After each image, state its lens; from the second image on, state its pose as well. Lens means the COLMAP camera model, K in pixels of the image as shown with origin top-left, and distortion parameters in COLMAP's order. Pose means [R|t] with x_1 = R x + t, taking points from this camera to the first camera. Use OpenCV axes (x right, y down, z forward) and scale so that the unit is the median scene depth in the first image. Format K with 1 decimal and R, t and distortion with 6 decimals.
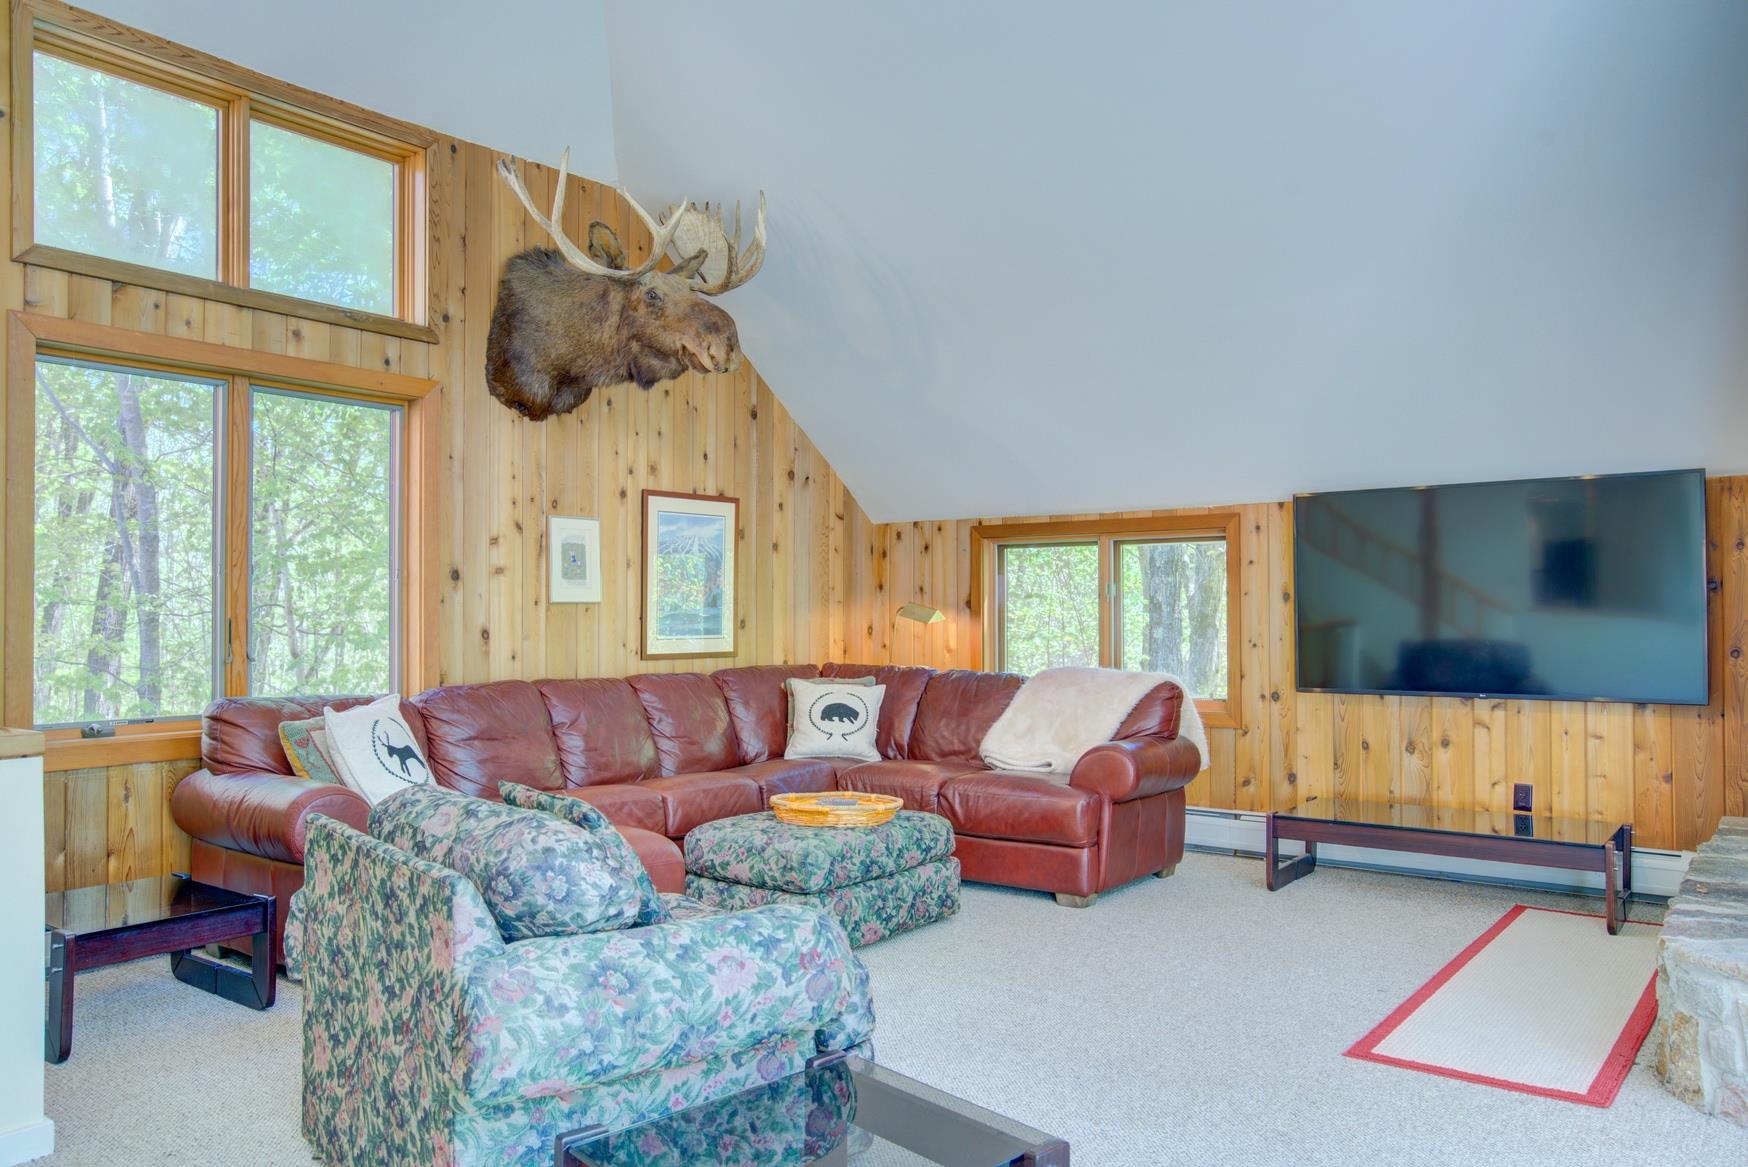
lens RADIAL K [[1288.5, 0, 874.0], [0, 1288.5, 583.5], [0, 0, 1]] dist [-0.055709, 0.129768]
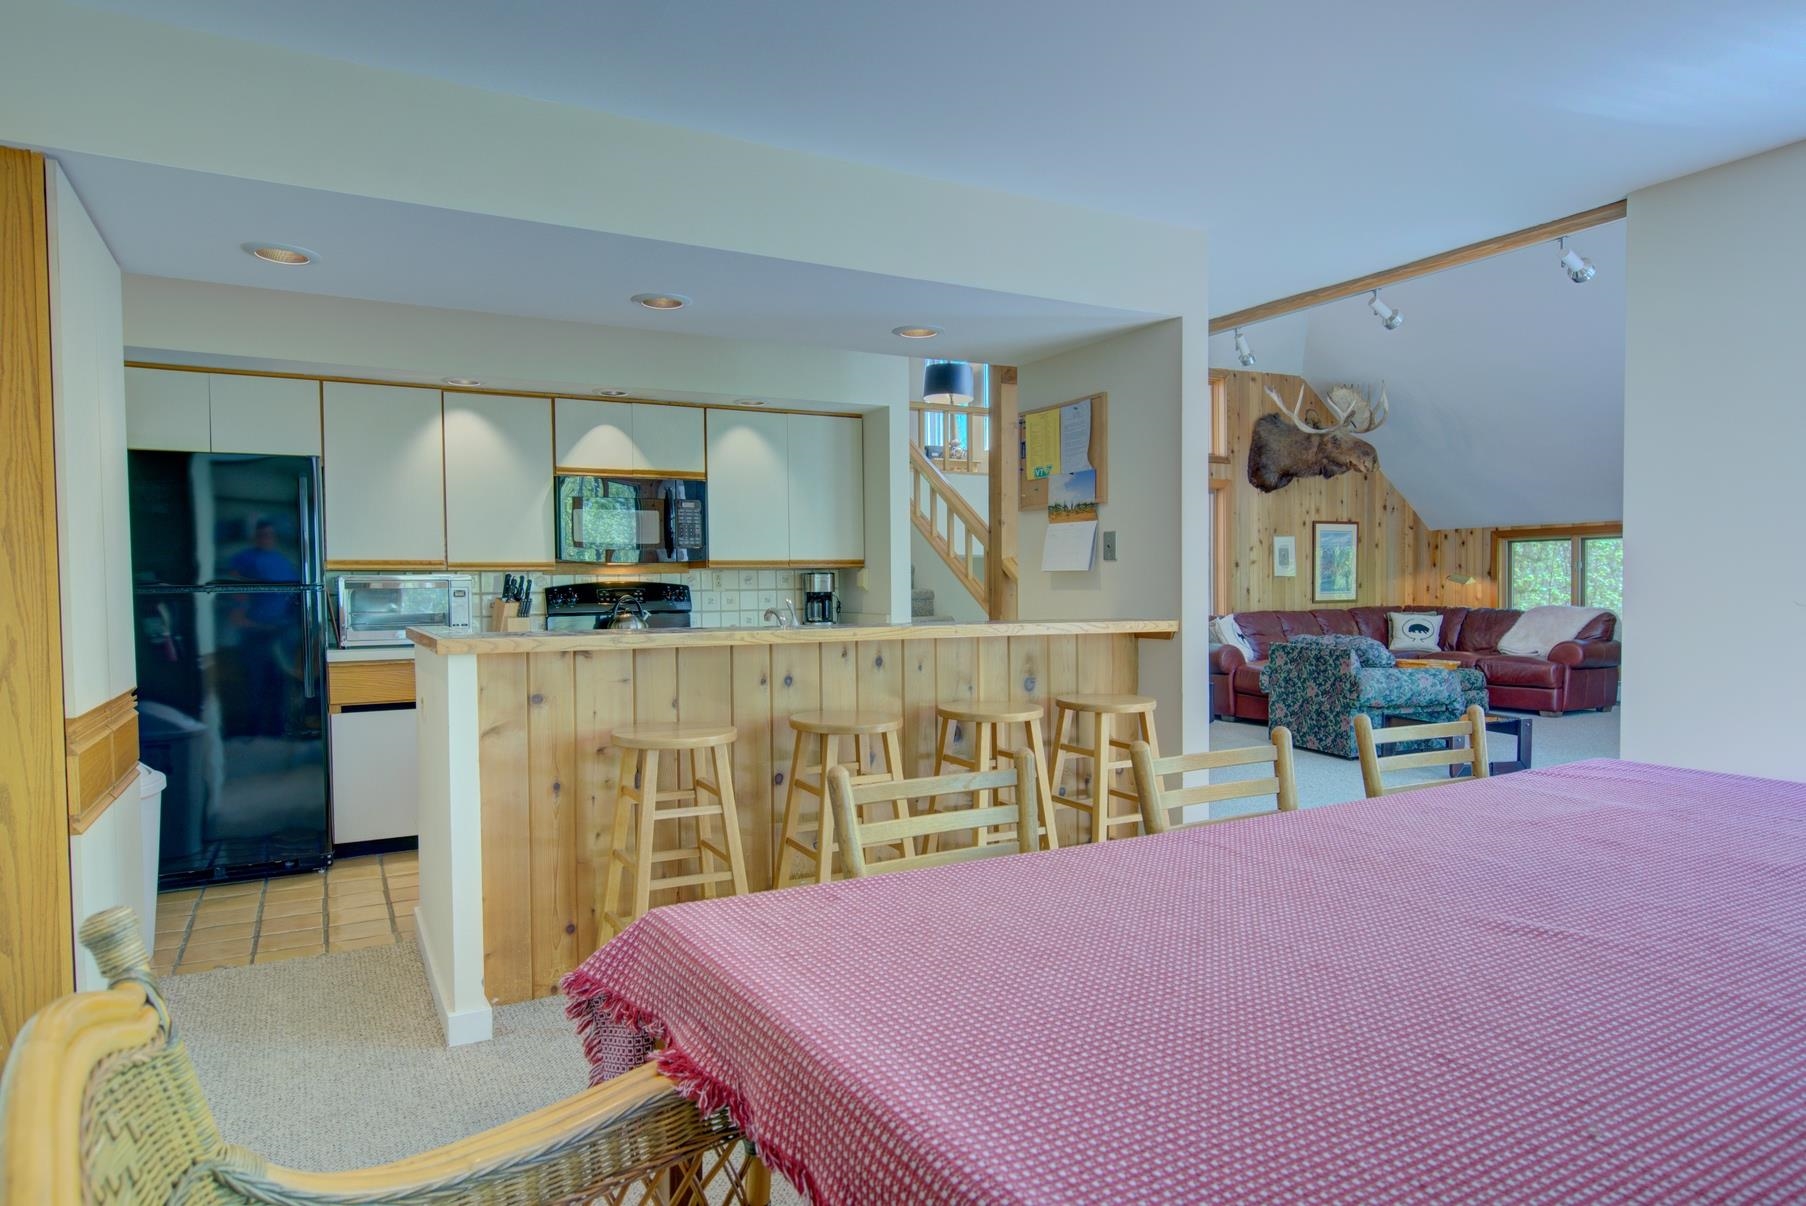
lens RADIAL K [[1075.5, 0, 902.2], [0, 1075.5, 615.4], [0, 0, 1]] dist [0.000843, -0.001794]
pose [[0.916141, 0.002012, -0.400851, -0.097478], [0.019335, 0.998602, 0.049203, -0.020212], [0.400390, -0.052827, 0.914821, -0.916448]]
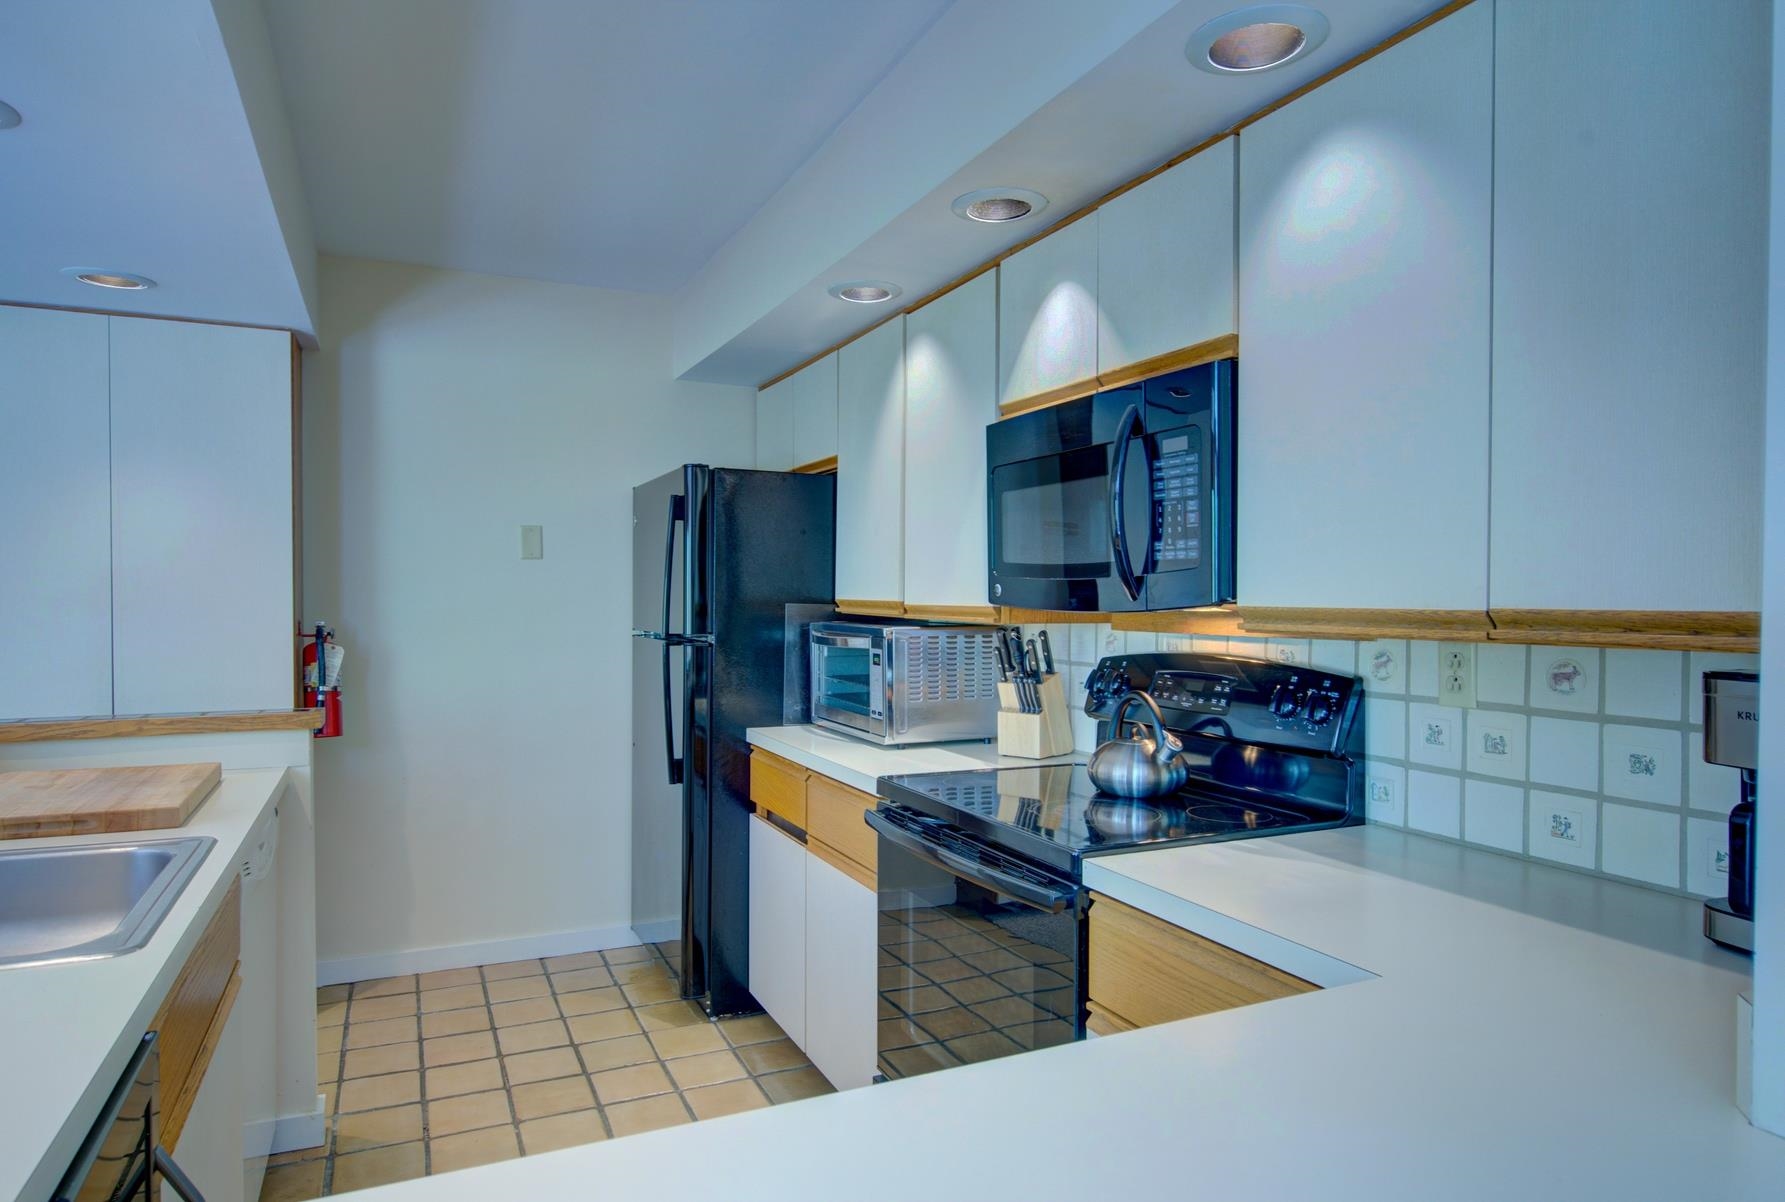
lens RADIAL K [[1080.7, 0, 892.5], [0, 1080.7, 601.0], [0, 0, 1]] dist [-0.000994, 0.000081]
pose [[-0.467458, 0.008322, -0.883976, -0.324352], [0.018099, 0.999836, -0.000158, -0.029084], [0.883830, -0.016072, -0.467532, -0.035934]]
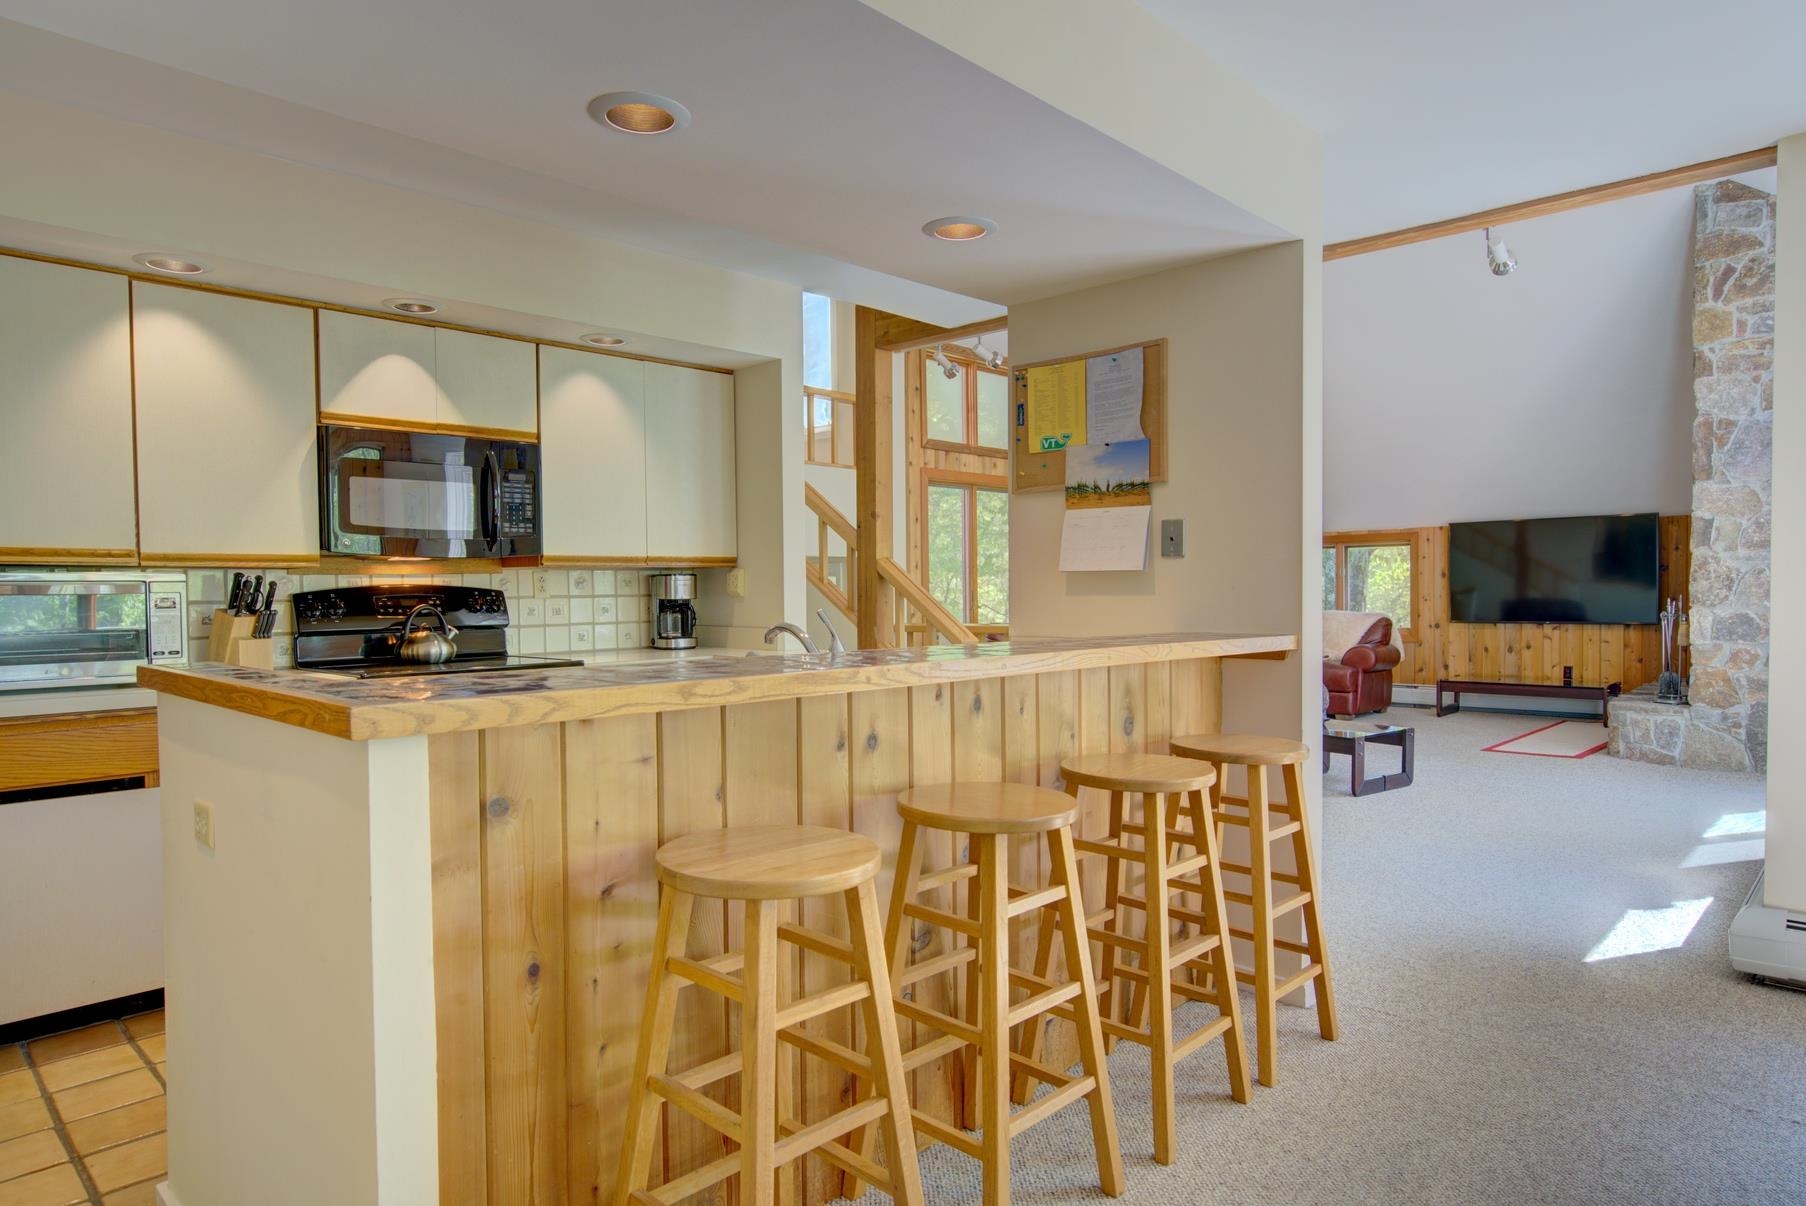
lens RADIAL K [[1075.5, 0, 902.2], [0, 1075.5, 615.4], [0, 0, 1]] dist [0.000843, -0.001794]
pose [[0.993806, -0.006615, -0.110934, -0.336649], [0.011971, 0.998790, 0.047689, -0.017080], [0.110484, -0.048722, 0.992683, -0.766907]]
